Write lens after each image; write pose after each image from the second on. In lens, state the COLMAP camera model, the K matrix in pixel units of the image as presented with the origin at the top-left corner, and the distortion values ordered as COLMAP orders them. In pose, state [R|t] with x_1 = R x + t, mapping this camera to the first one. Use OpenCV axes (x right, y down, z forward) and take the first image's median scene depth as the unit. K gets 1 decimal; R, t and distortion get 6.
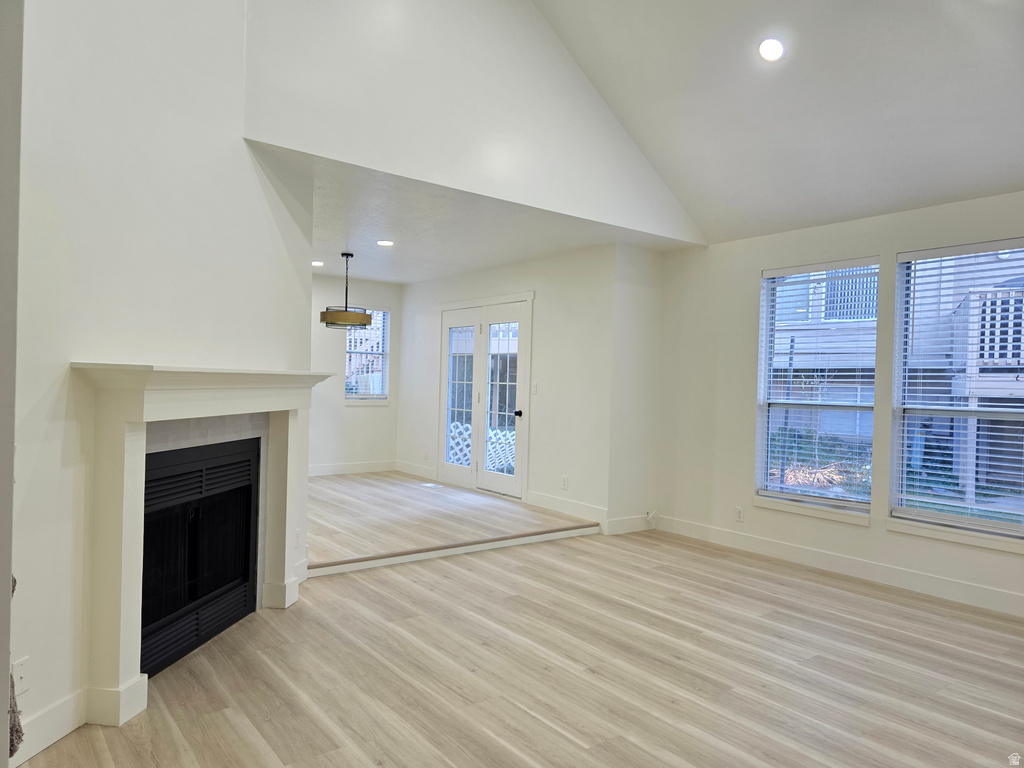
lens RADIAL K [[678.6, 0, 510.5], [0, 678.6, 385.0], [0, 0, 1]] dist [0.067909, -0.059834]
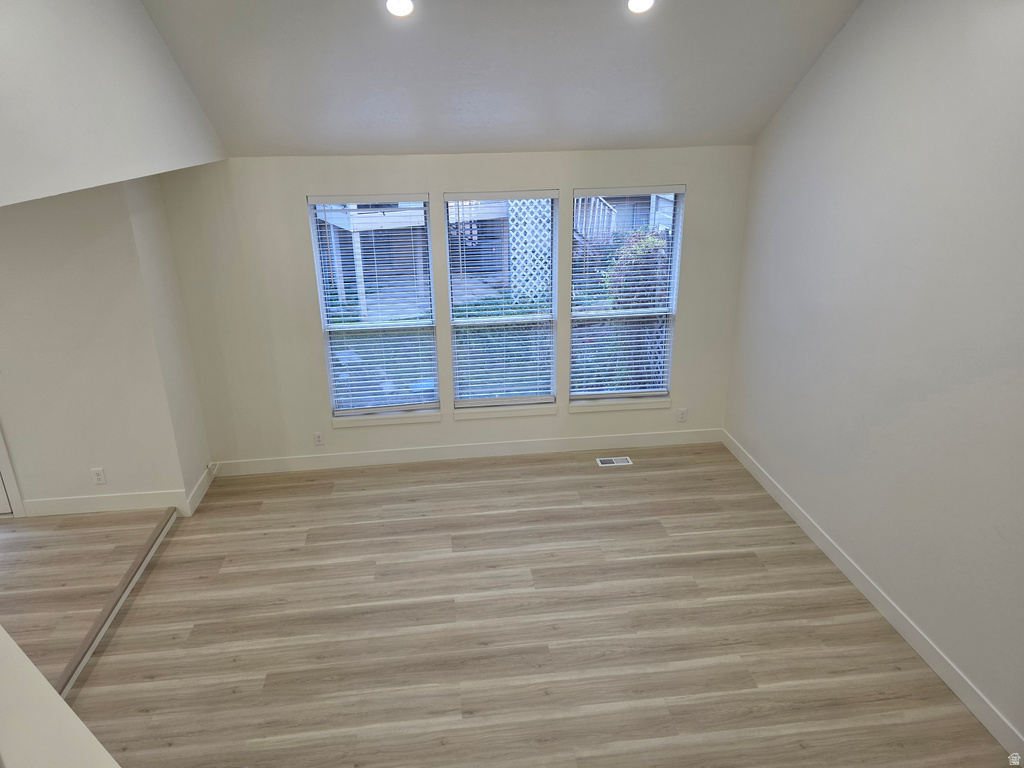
lens RADIAL K [[678.6, 0, 515.3], [0, 678.6, 380.6], [0, 0, 1]] dist [0.067909, -0.059834]
pose [[0.521962, -0.329239, 0.786865, -0.411855], [0.035880, 0.930160, 0.365396, -0.365378], [-0.852214, -0.162490, 0.497322, 0.378920]]
